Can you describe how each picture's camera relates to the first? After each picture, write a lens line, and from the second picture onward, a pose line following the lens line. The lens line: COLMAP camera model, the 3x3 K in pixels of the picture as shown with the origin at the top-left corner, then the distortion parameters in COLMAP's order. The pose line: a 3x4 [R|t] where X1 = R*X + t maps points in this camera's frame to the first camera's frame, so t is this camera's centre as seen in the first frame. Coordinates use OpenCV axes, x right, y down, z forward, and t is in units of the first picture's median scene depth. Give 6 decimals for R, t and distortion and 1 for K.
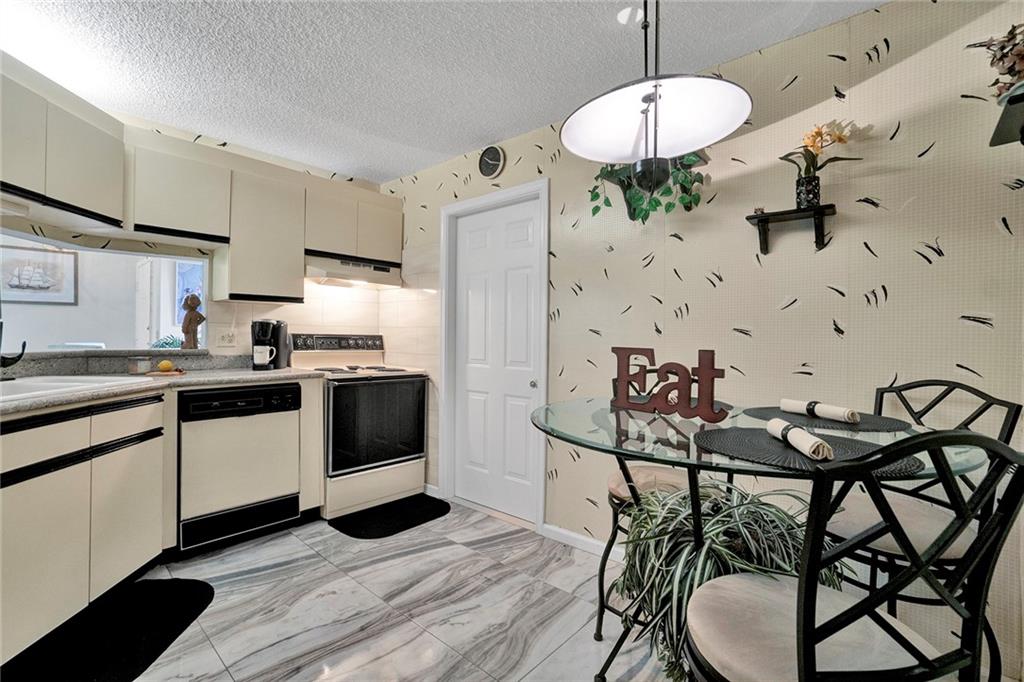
lens RADIAL K [[452.9, 0, 499.5], [0, 452.9, 330.4], [0, 0, 1]] dist [-0.044002, 0.011574]
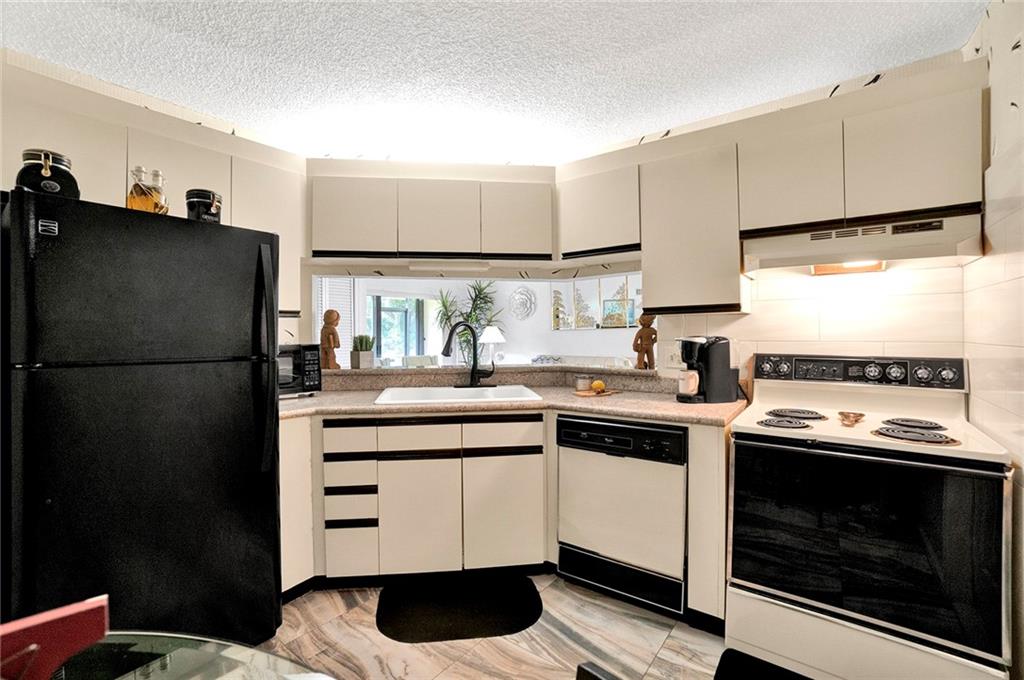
lens RADIAL K [[452.9, 0, 499.0], [0, 452.9, 336.4], [0, 0, 1]] dist [-0.044002, 0.011574]
pose [[0.073333, -0.003058, -0.997303, 0.236870], [0.021680, 0.999764, -0.001471, -0.032846], [0.997072, -0.021514, 0.073382, 0.648908]]
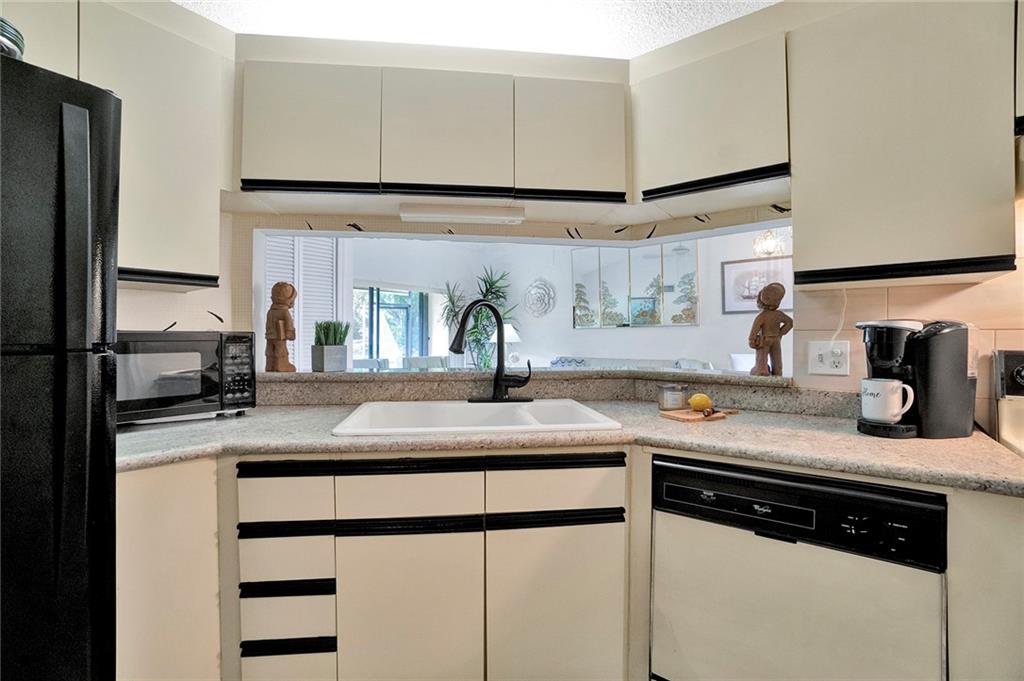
lens RADIAL K [[452.9, 0, 503.5], [0, 452.9, 336.9], [0, 0, 1]] dist [-0.044002, 0.011574]
pose [[0.070750, -0.007871, -0.997463, -0.125057], [0.014548, 0.999871, -0.006858, -0.011244], [0.997388, -0.014026, 0.070855, 0.626090]]
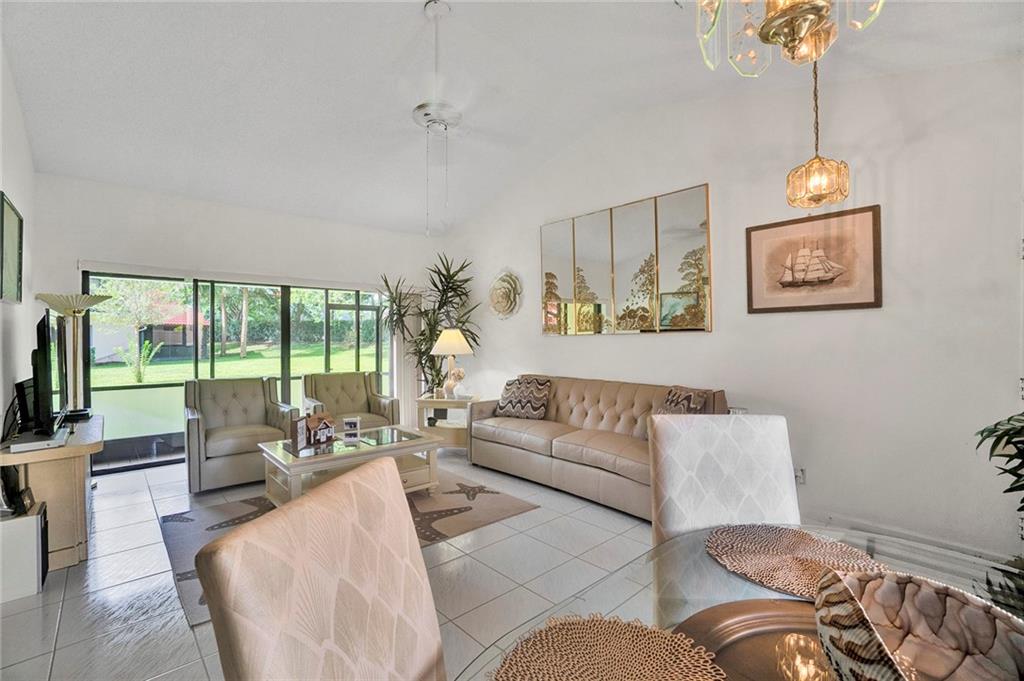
lens RADIAL K [[452.9, 0, 503.6], [0, 452.9, 340.7], [0, 0, 1]] dist [-0.044002, 0.011574]
pose [[-0.093703, -0.004200, -0.995591, -0.812235], [0.014258, 0.999883, -0.005560, -0.041315], [0.995498, -0.014716, -0.093632, 1.226327]]
